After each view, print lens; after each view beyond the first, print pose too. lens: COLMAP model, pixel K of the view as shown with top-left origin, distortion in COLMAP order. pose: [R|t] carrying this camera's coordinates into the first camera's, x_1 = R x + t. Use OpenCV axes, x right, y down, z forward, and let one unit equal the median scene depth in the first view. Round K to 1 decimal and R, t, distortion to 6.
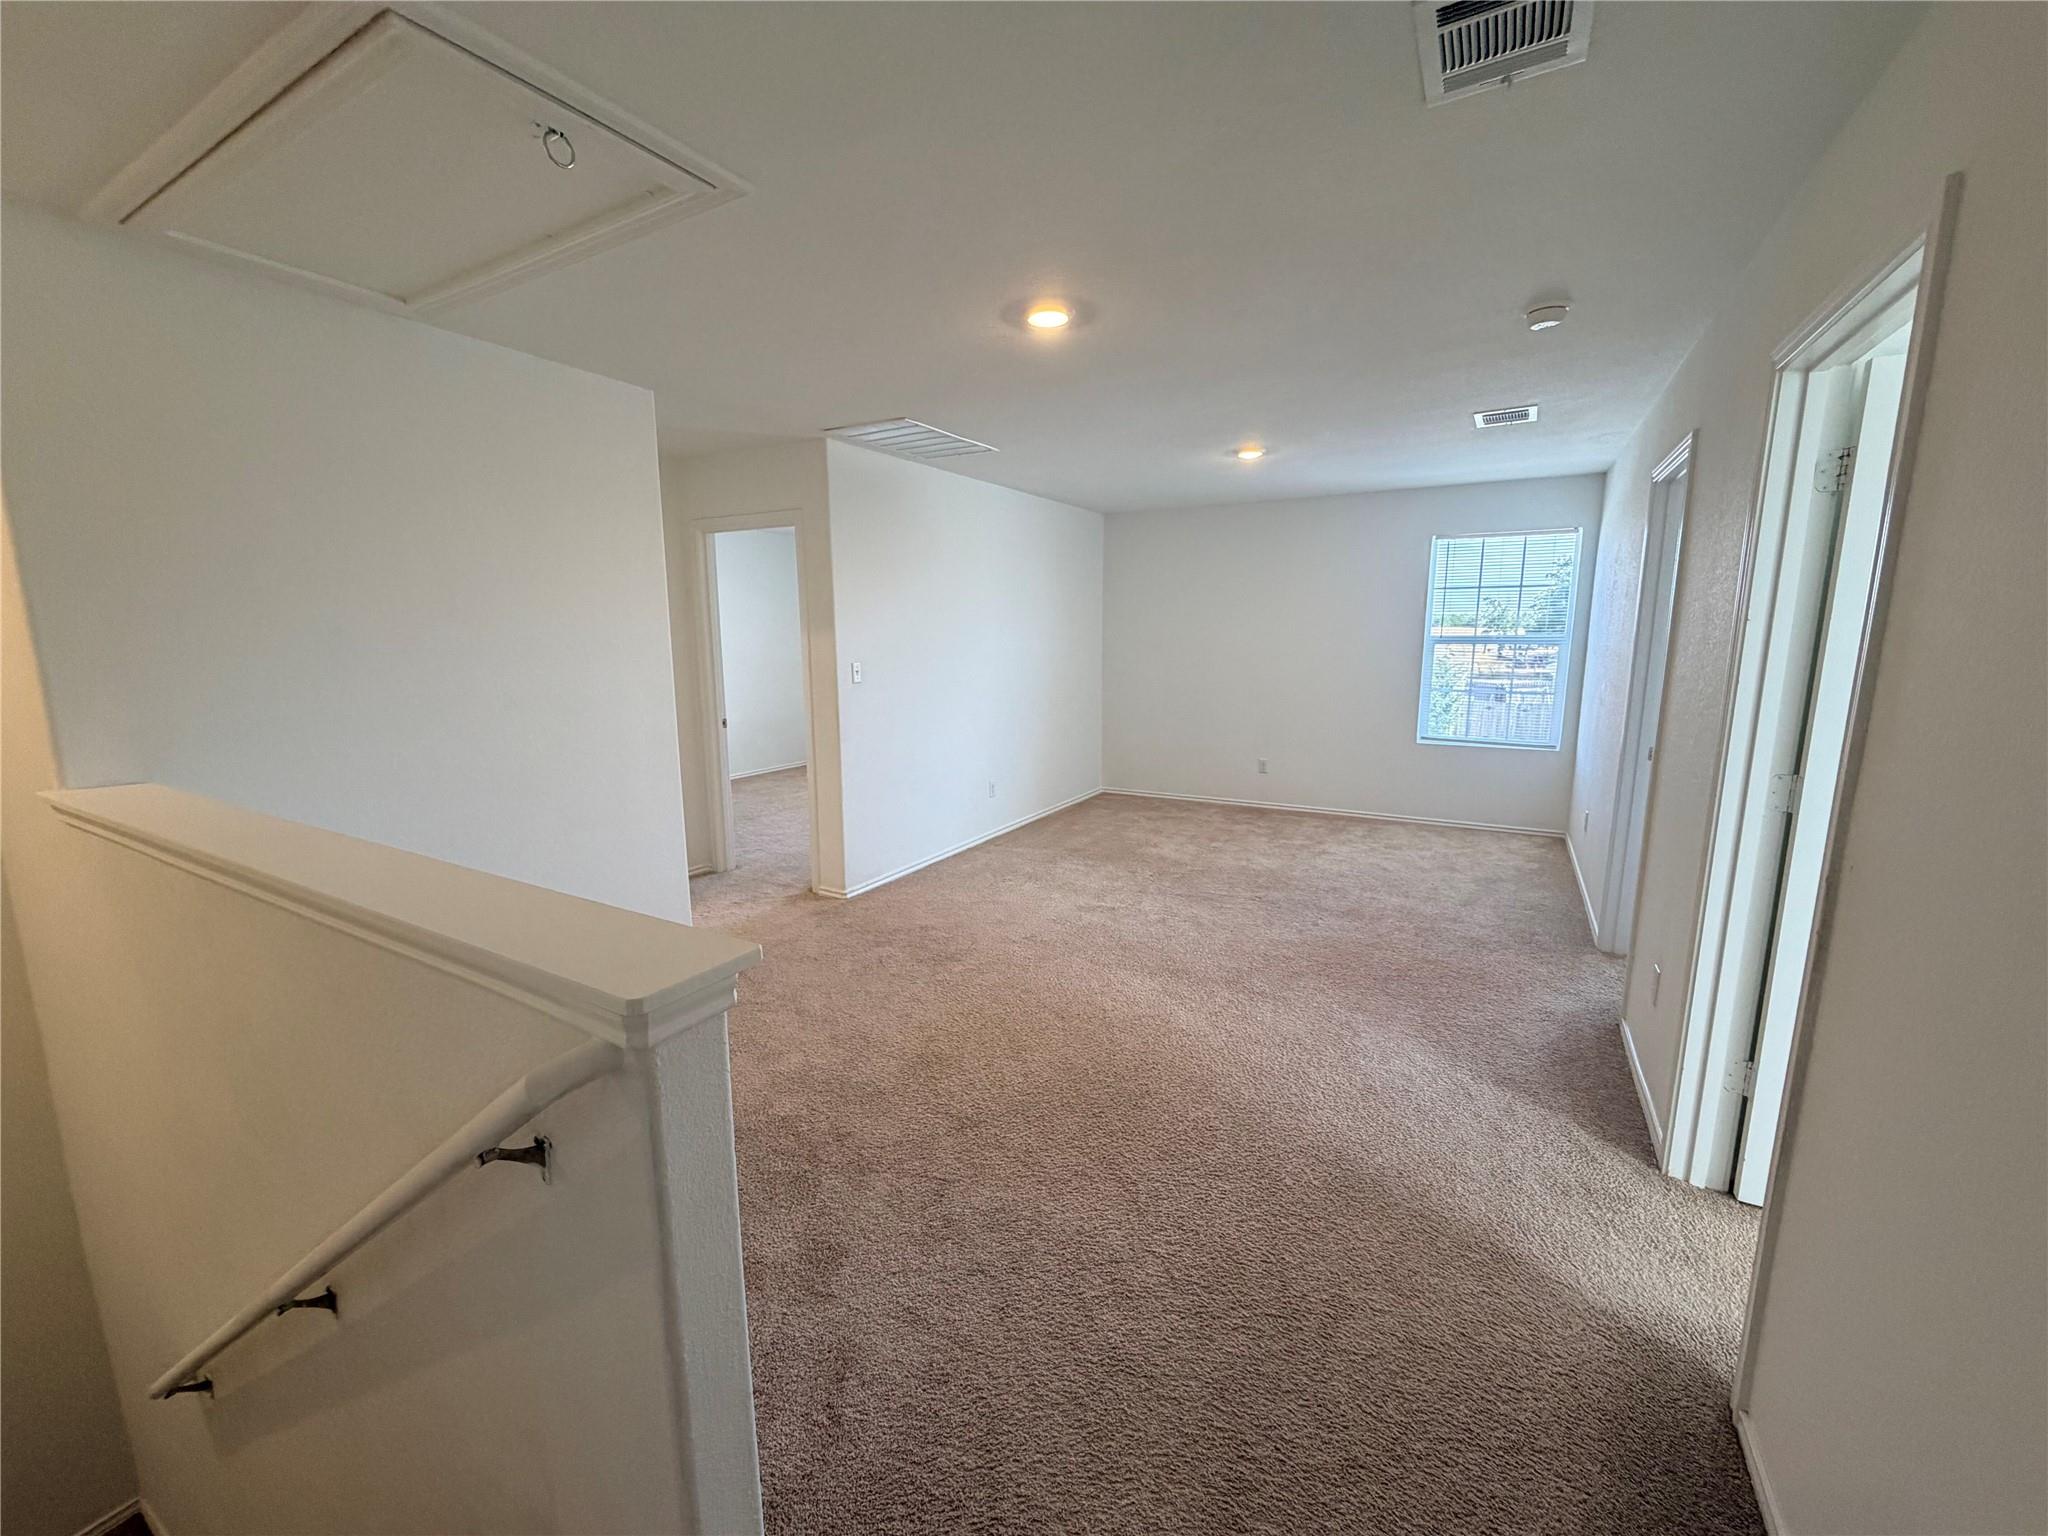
lens RADIAL K [[818.1, 0, 1021.2], [0, 818.1, 767.3], [0, 0, 1]] dist [-0.000619, -0.000231]
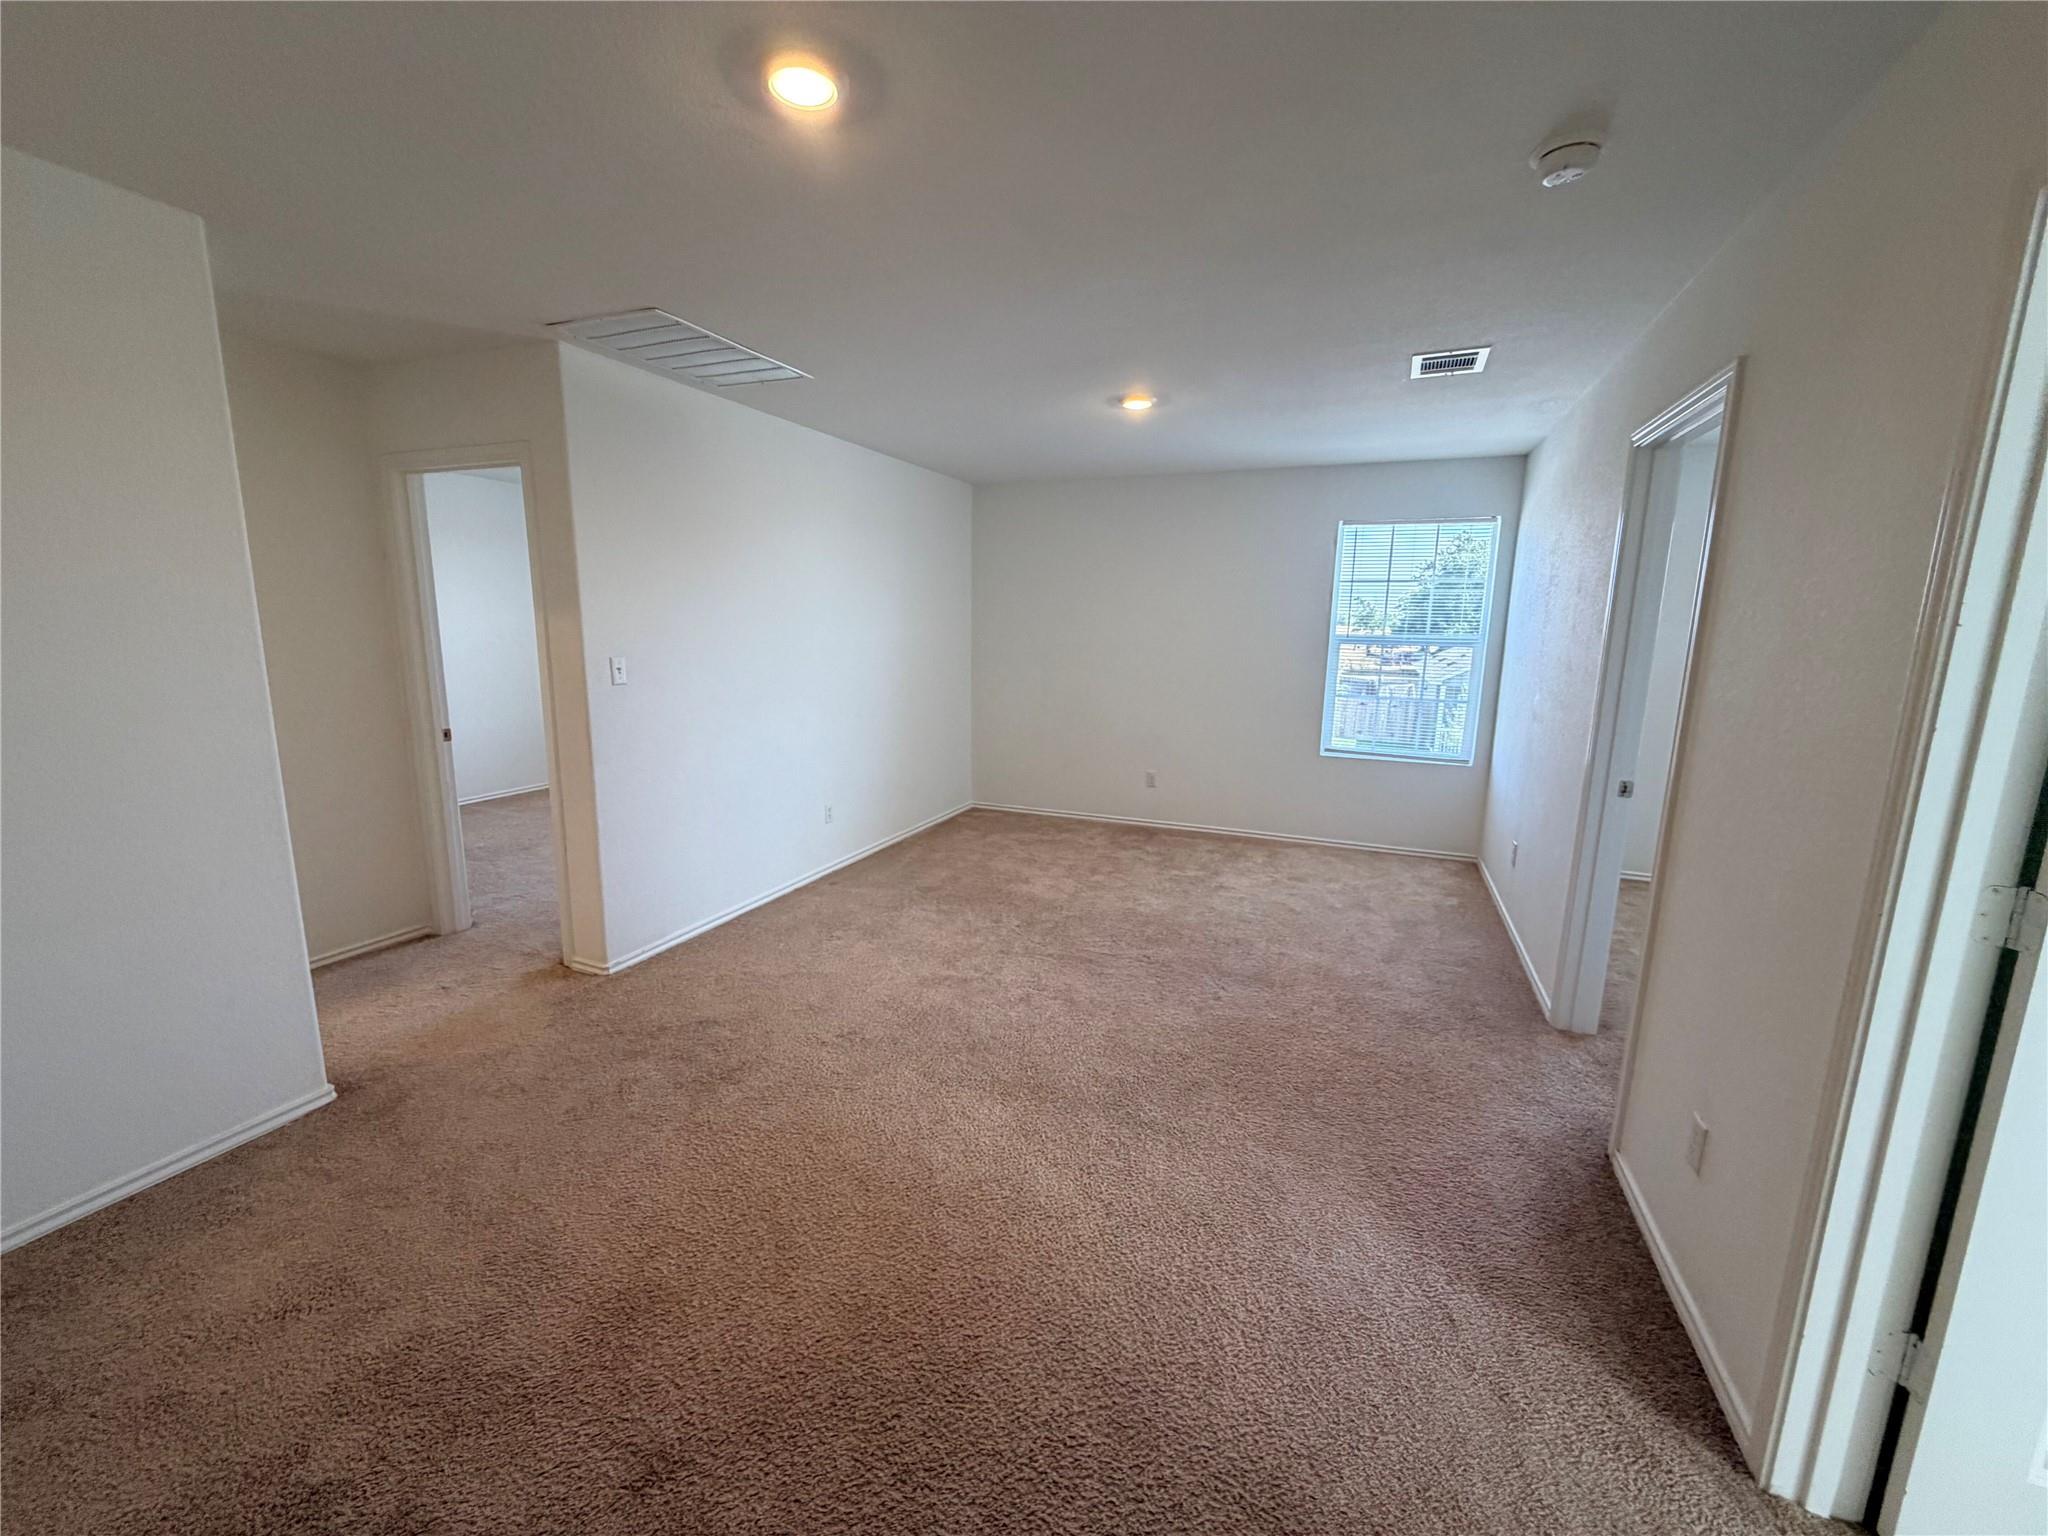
lens RADIAL K [[818.1, 0, 1025.0], [0, 818.1, 766.5], [0, 0, 1]] dist [-0.000619, -0.000231]
pose [[0.990845, -0.002369, 0.134982, 0.064774], [0.000906, 0.999940, 0.010900, -0.038321], [-0.135000, -0.010678, 0.990788, 0.227218]]
